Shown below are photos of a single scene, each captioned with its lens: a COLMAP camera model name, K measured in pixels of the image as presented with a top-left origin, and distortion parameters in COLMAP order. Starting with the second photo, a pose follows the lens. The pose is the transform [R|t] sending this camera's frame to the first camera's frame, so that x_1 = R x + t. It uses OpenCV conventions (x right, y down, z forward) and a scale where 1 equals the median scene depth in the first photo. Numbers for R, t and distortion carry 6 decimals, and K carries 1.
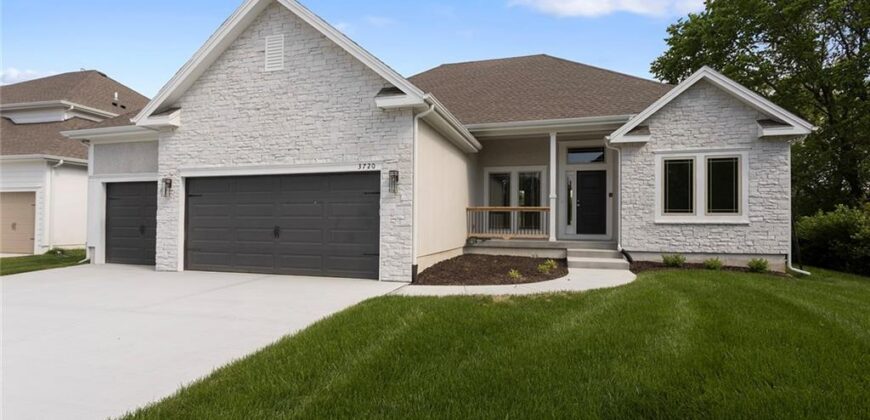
lens RADIAL K [[417.7, 0, 432.5], [0, 417.7, 213.6], [0, 0, 1]] dist [-0.000051, 0.000547]
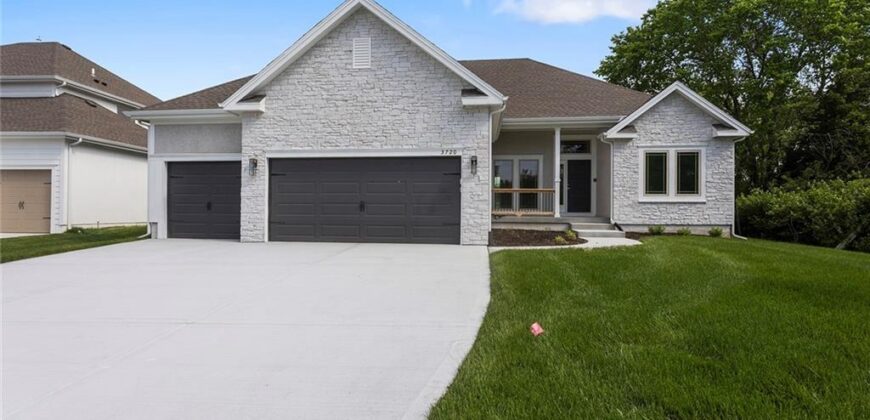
lens RADIAL K [[417.4, 0, 429.4], [0, 417.4, 206.3], [0, 0, 1]] dist [-0.003270, 0.000391]
pose [[0.986081, 0.002131, 0.166254, -0.333359], [-0.004278, 0.999912, 0.012559, 0.024543], [-0.166212, -0.013095, 0.986003, -0.161652]]
